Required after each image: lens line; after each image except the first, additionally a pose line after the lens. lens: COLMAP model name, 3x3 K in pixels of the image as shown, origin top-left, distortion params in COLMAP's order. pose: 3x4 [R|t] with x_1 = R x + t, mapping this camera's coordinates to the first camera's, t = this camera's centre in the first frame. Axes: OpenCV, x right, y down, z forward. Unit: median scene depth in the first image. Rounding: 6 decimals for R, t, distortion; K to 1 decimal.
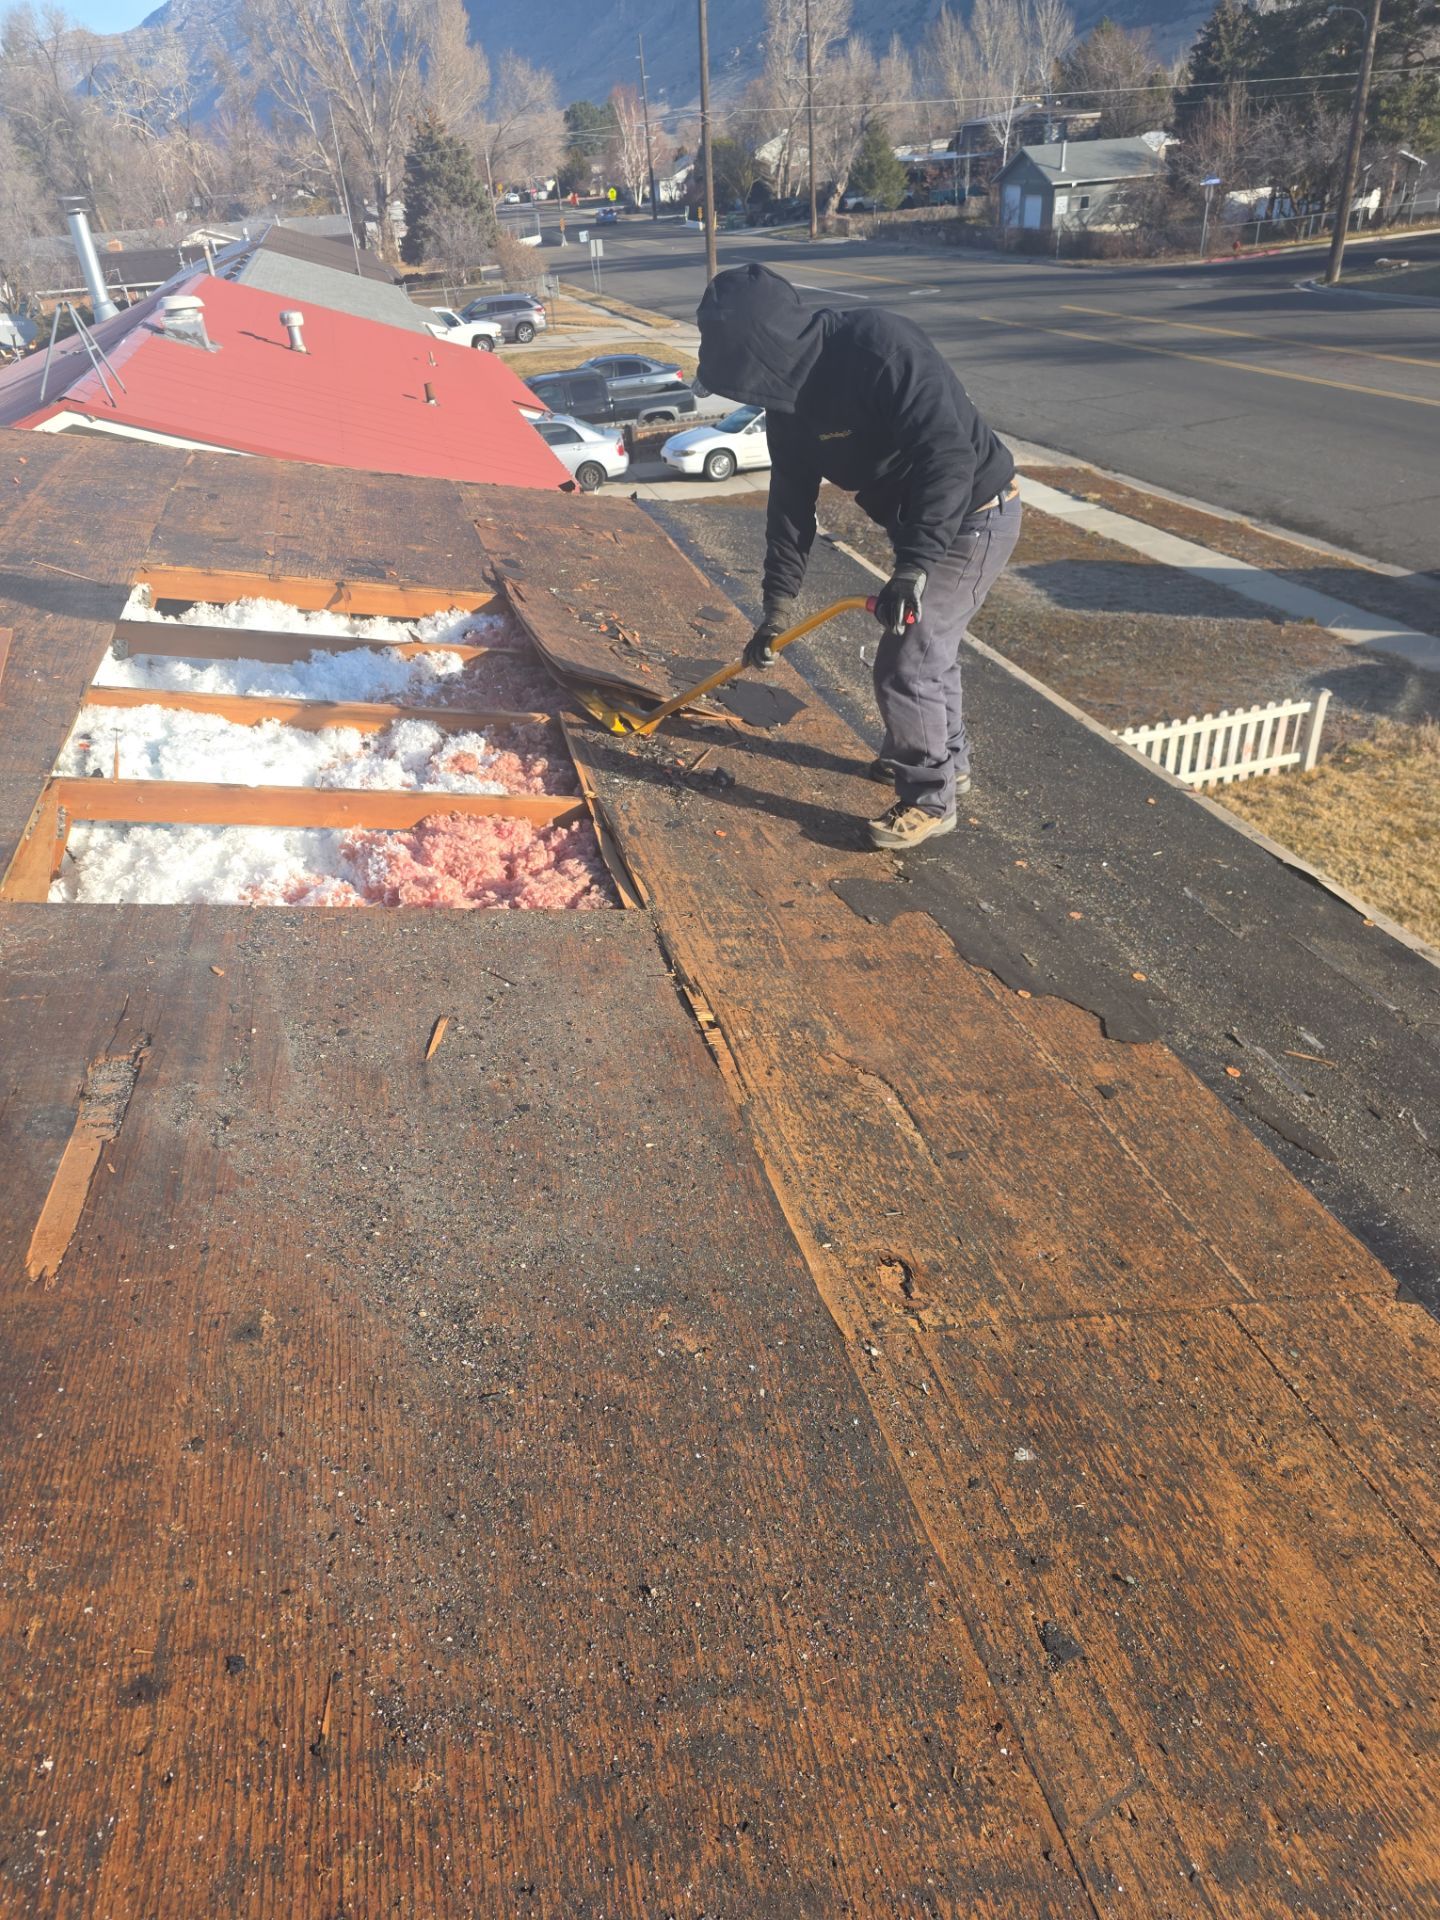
lens RADIAL K [[1270.0, 0, 713.0], [0, 1270.0, 960.3], [0, 0, 1]] dist [0.078651, -0.047721]
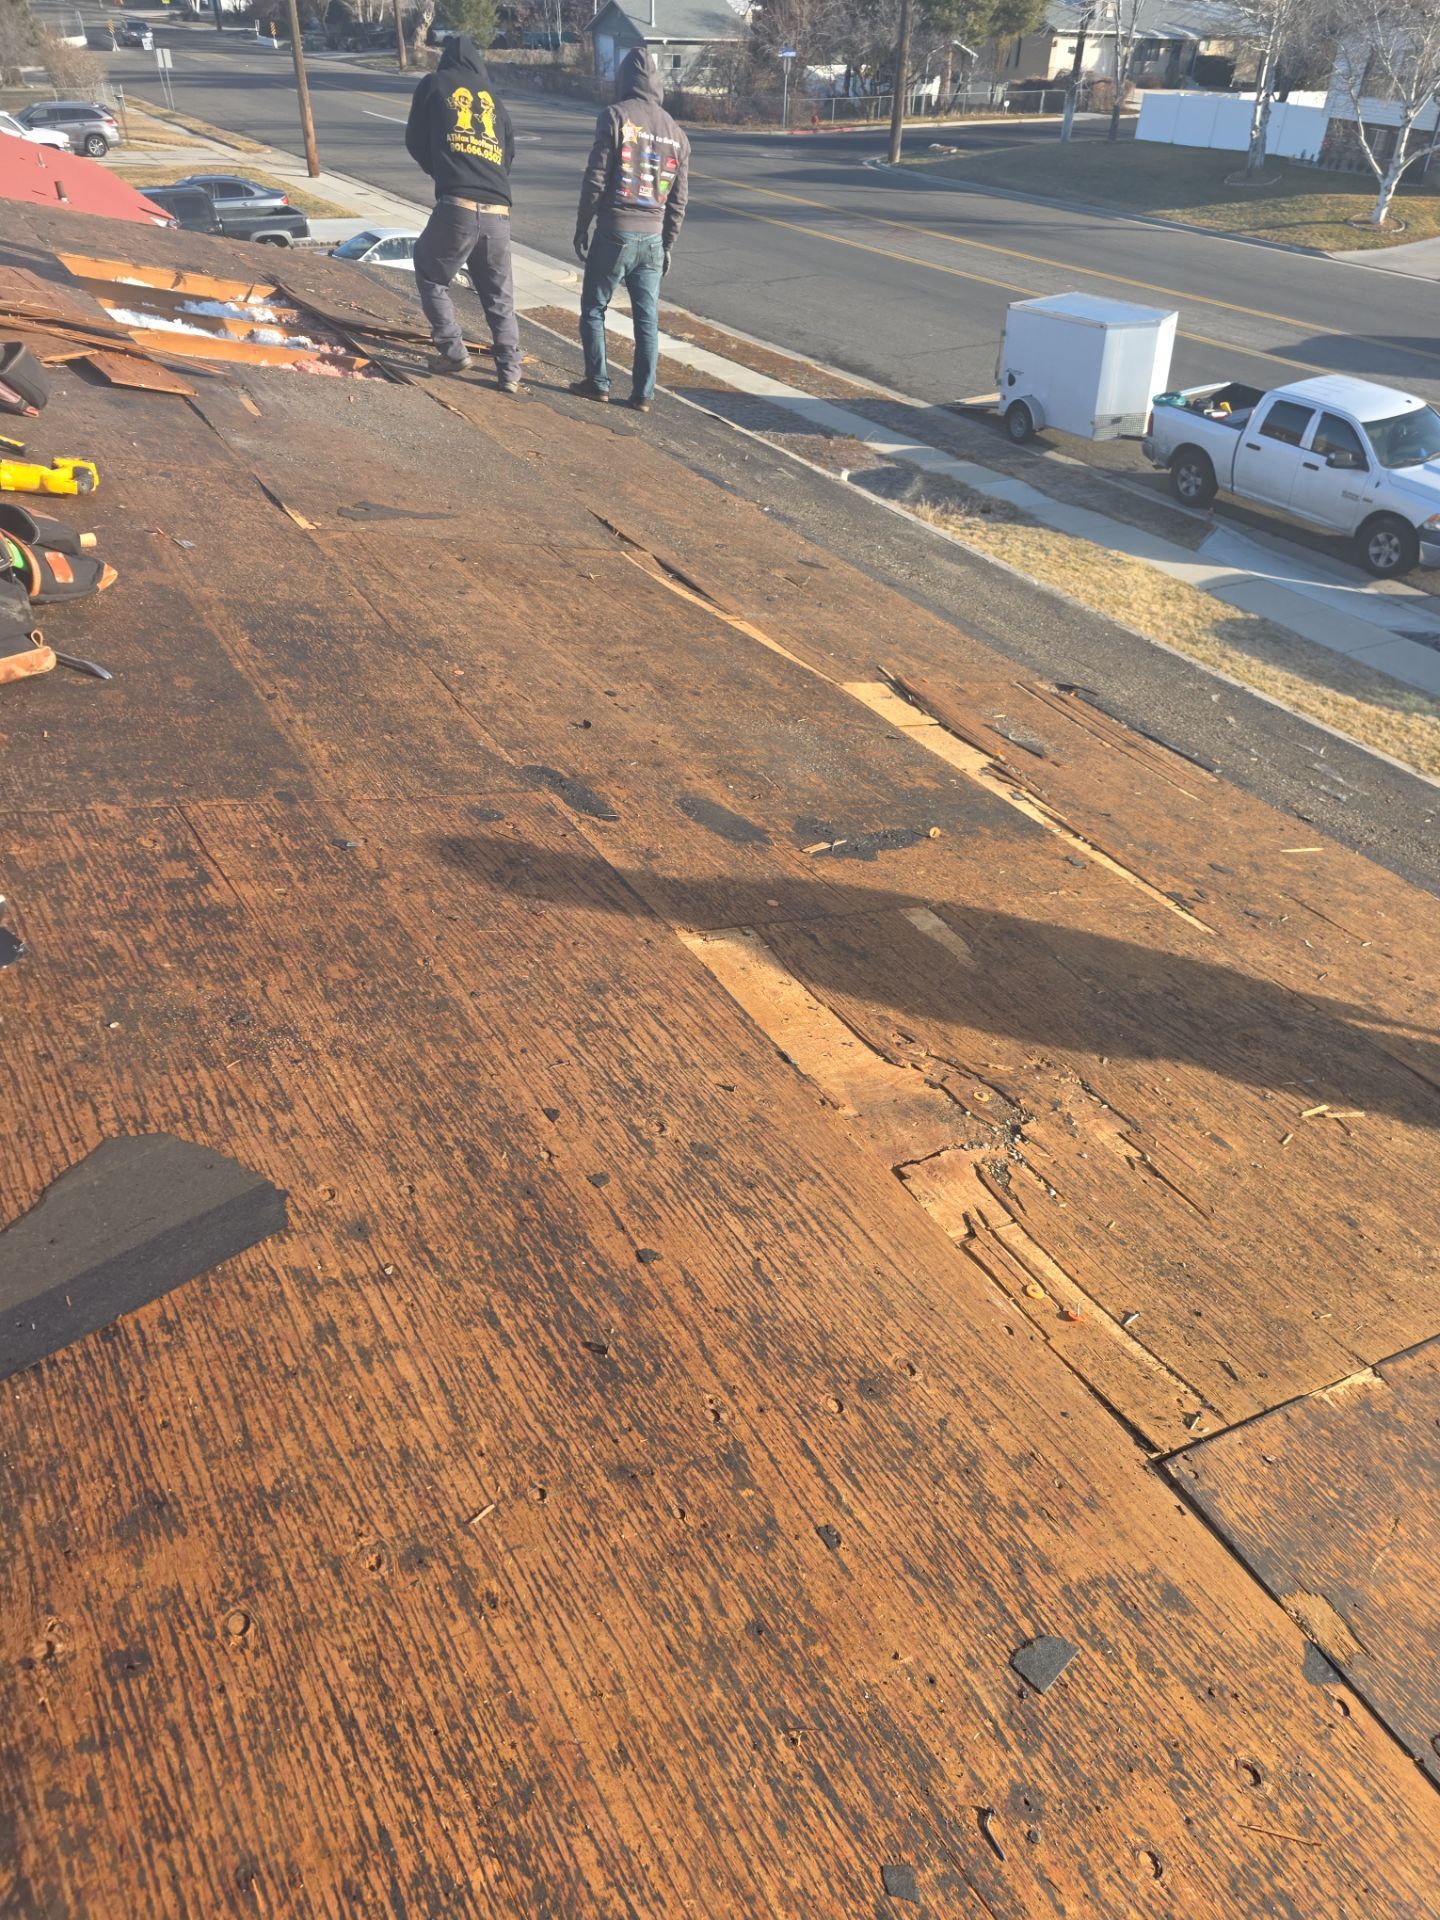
lens RADIAL K [[1230.2, 0, 717.1], [0, 1230.2, 901.5], [0, 0, 1]] dist [0.072402, -0.049110]
pose [[0.960652, -0.084514, 0.264586, -0.036046], [0.065895, 0.994735, 0.078489, 0.129026], [-0.269827, -0.057966, 0.961163, -0.236601]]
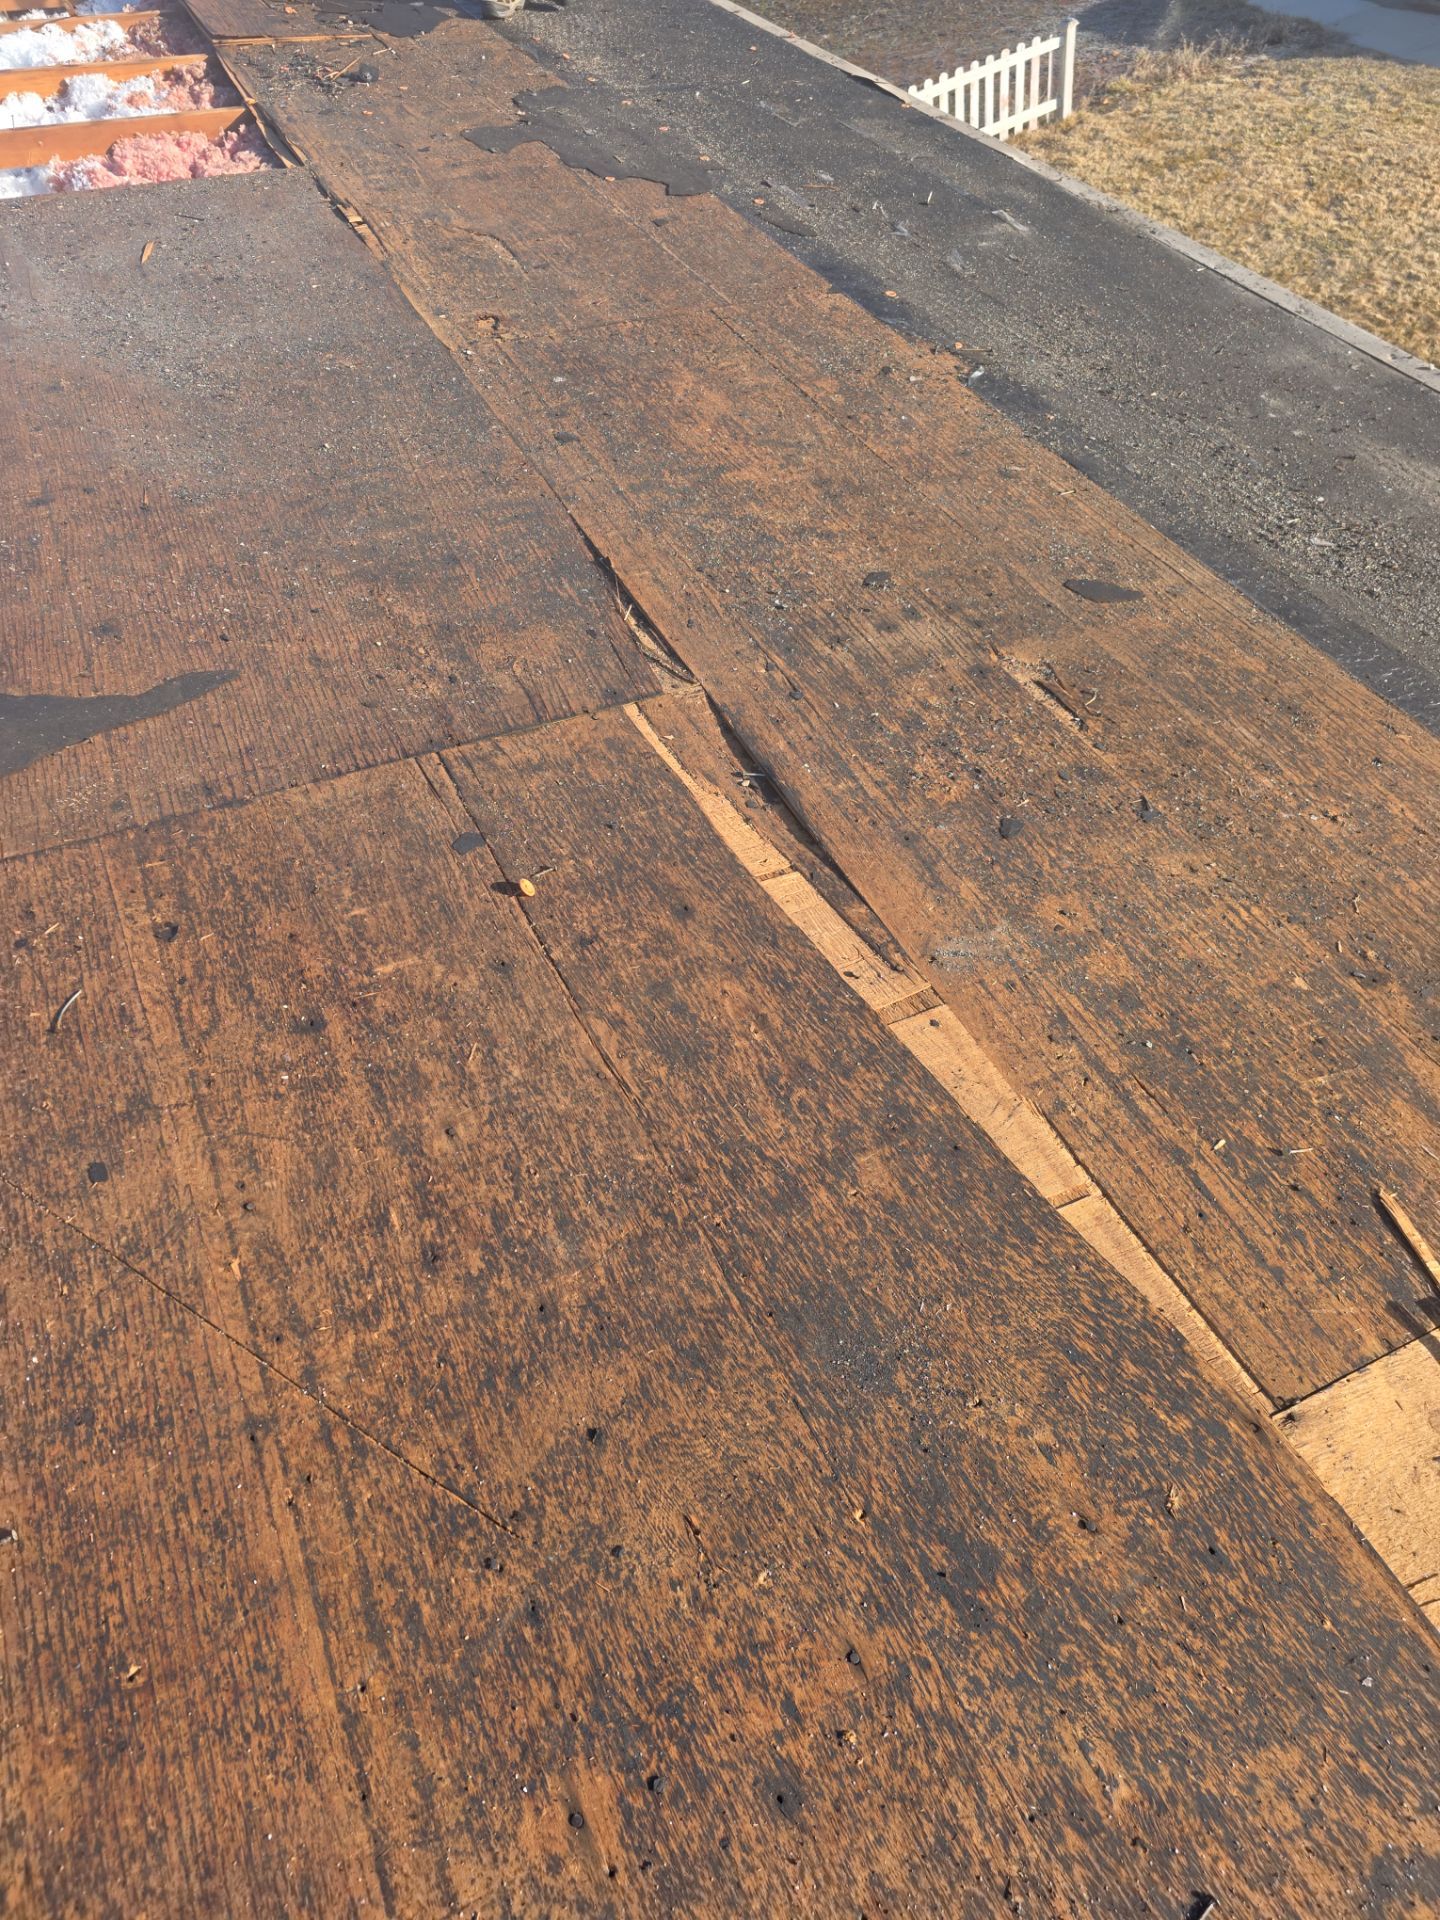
lens RADIAL K [[1230.2, 0, 717.1], [0, 1230.2, 901.5], [0, 0, 1]] dist [0.072402, -0.049110]
pose [[0.975718, -0.213497, 0.048915, 0.021994], [0.187134, 0.928632, 0.320350, 0.053607], [-0.113818, -0.303418, 0.946035, -0.073165]]
